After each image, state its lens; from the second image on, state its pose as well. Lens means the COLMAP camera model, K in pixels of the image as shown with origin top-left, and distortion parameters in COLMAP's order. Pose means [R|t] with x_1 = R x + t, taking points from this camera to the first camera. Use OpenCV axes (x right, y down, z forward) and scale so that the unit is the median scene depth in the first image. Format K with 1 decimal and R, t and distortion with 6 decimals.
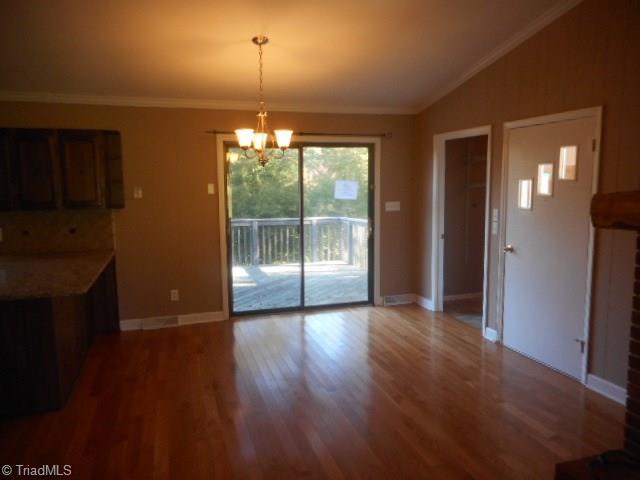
lens RADIAL K [[476.5, 0, 319.0], [0, 476.5, 236.0], [0, 0, 1]] dist [-0.013738, -0.001449]
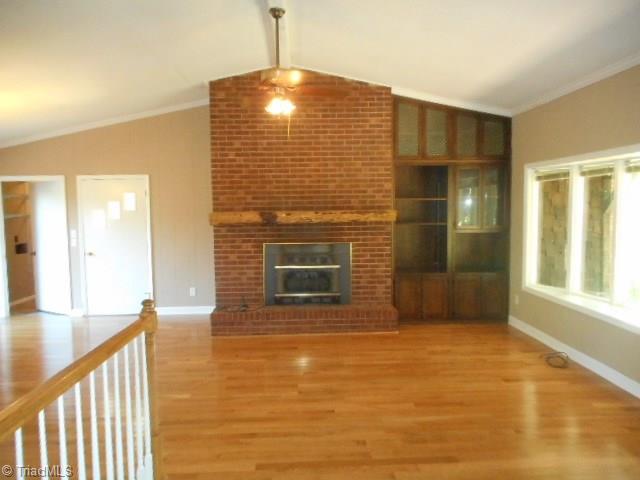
lens RADIAL K [[476.5, 0, 319.2], [0, 476.5, 239.4], [0, 0, 1]] dist [-0.013738, -0.001449]
pose [[0.264364, -0.066560, 0.962123, -0.949512], [0.124002, 0.991681, 0.034533, 0.020343], [-0.956418, 0.110176, 0.270418, -0.190633]]
